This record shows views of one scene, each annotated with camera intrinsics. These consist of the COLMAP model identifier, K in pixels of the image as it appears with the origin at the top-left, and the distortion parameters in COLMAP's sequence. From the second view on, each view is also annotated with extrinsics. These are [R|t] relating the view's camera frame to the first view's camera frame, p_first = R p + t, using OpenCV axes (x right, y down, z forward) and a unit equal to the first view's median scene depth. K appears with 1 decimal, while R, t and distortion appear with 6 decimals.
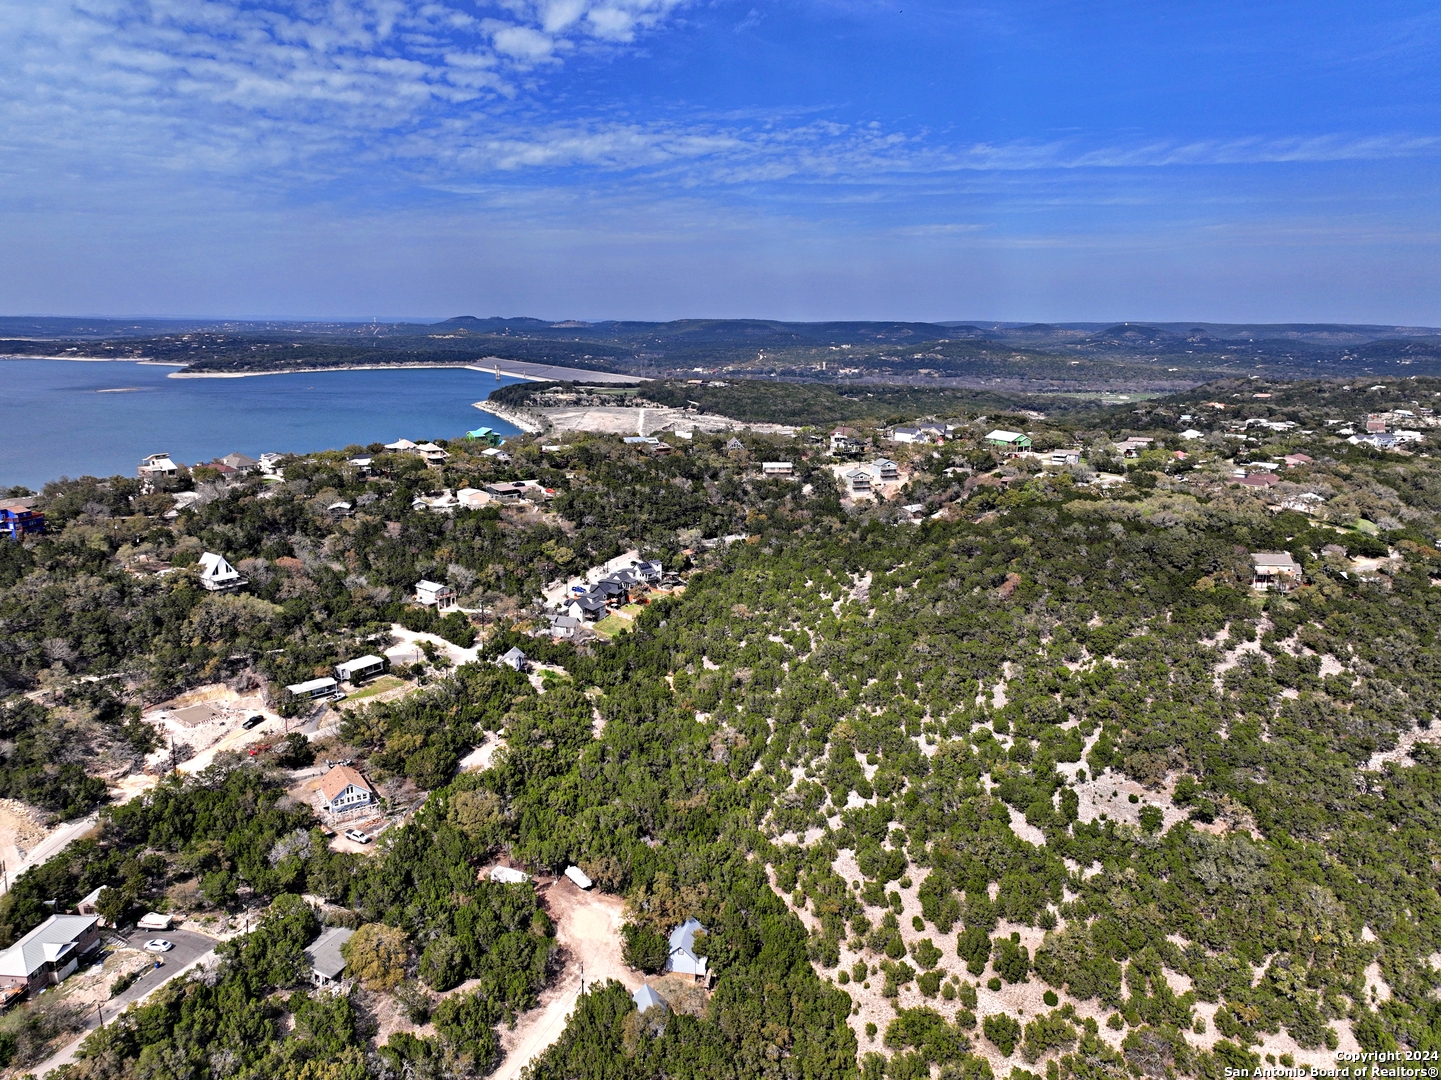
lens RADIAL K [[1027.5, 0, 728.5], [0, 1027.5, 539.3], [0, 0, 1]] dist [-0.000809, 0.022979]
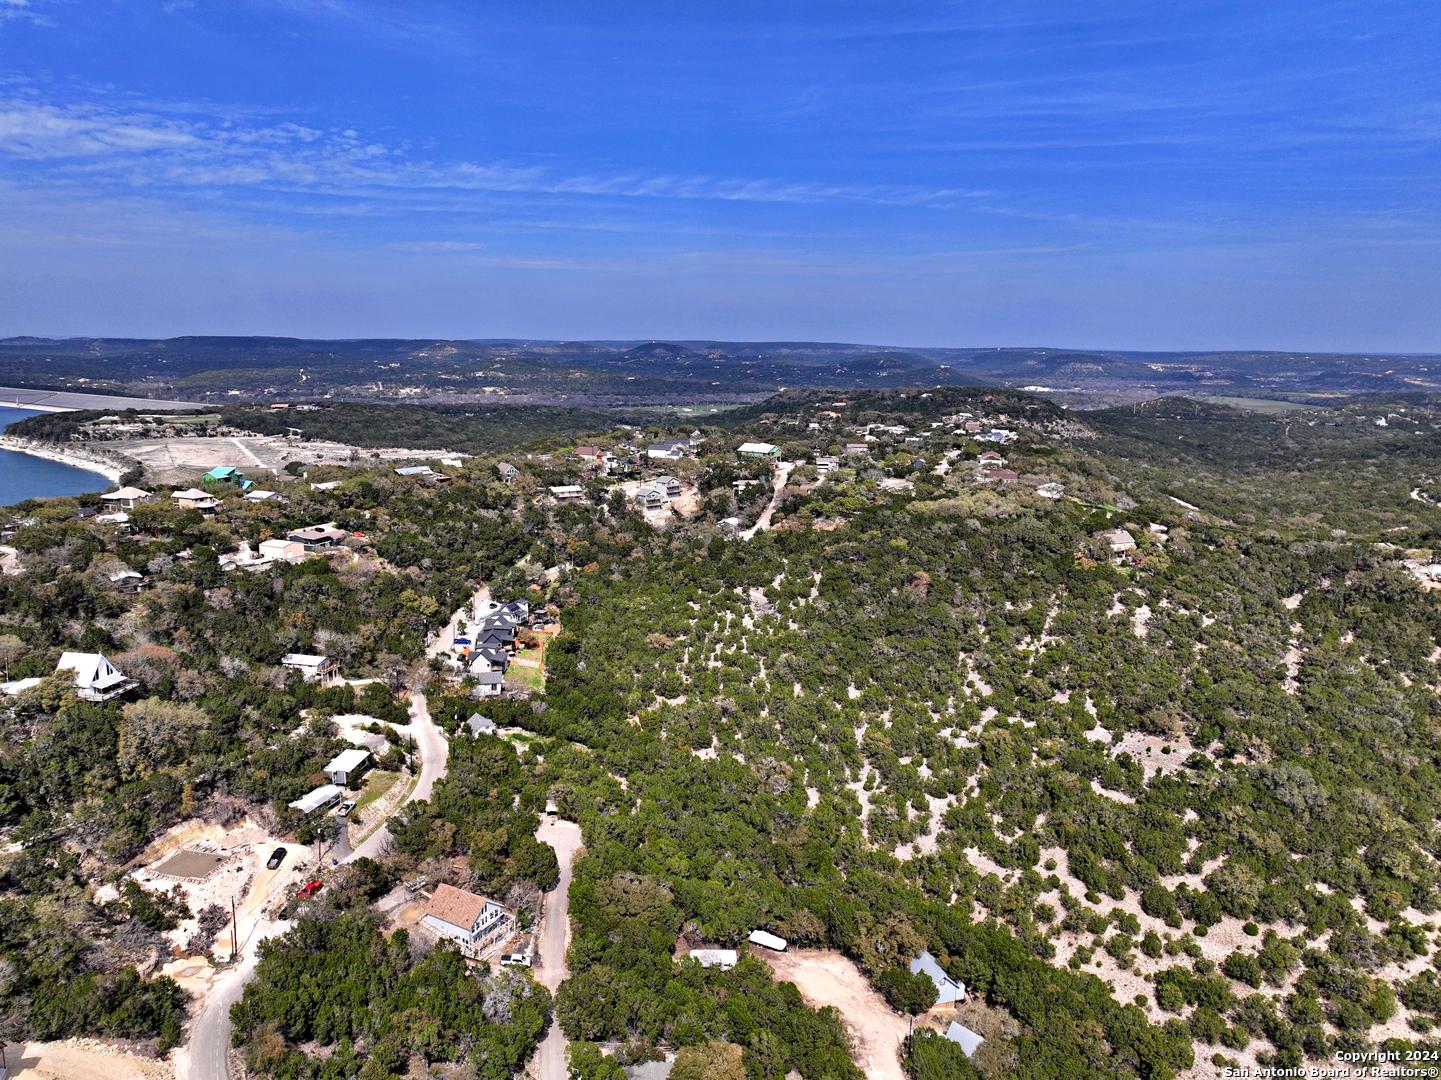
lens RADIAL K [[1027.5, 0, 728.5], [0, 1027.5, 539.3], [0, 0, 1]] dist [-0.000809, 0.022979]
pose [[0.892141, -0.085786, 0.443538, -0.258300], [0.093062, 0.995646, 0.005386, -0.017501], [-0.442069, 0.036472, 0.896239, 0.081542]]
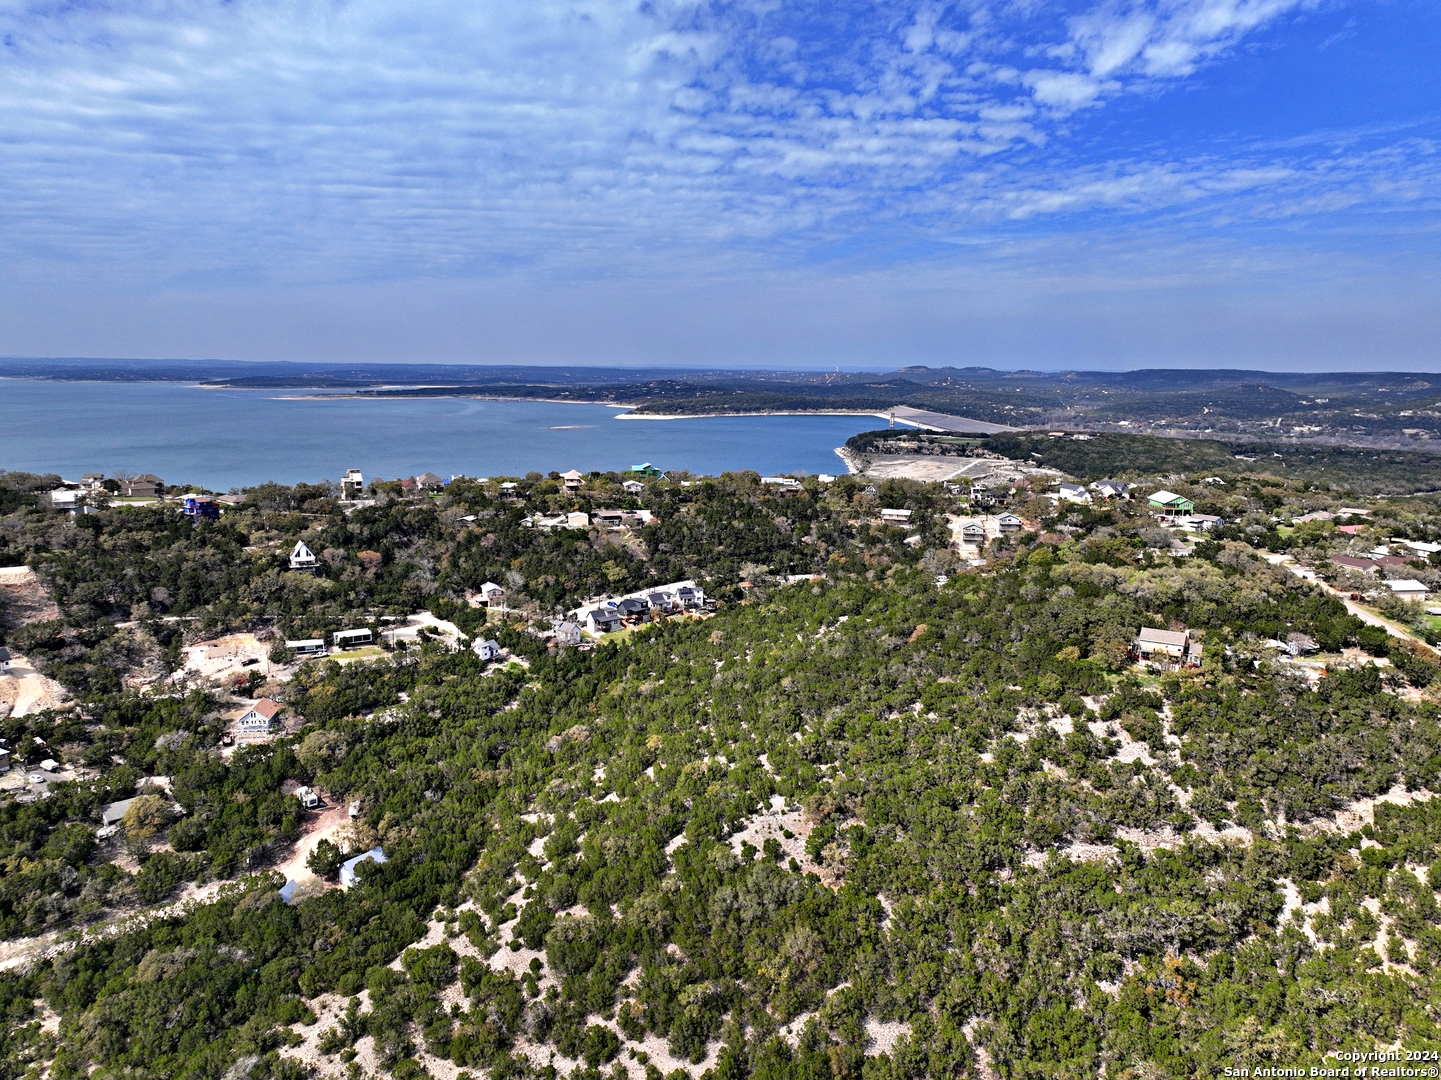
lens RADIAL K [[1048.3, 0, 744.6], [0, 1048.3, 542.2], [0, 0, 1]] dist [0.005004, 0.008301]
pose [[0.900086, 0.073882, -0.429402, 0.375428], [-0.094214, 0.995206, -0.026251, -0.002099], [0.425404, 0.064084, 0.902732, 0.011982]]
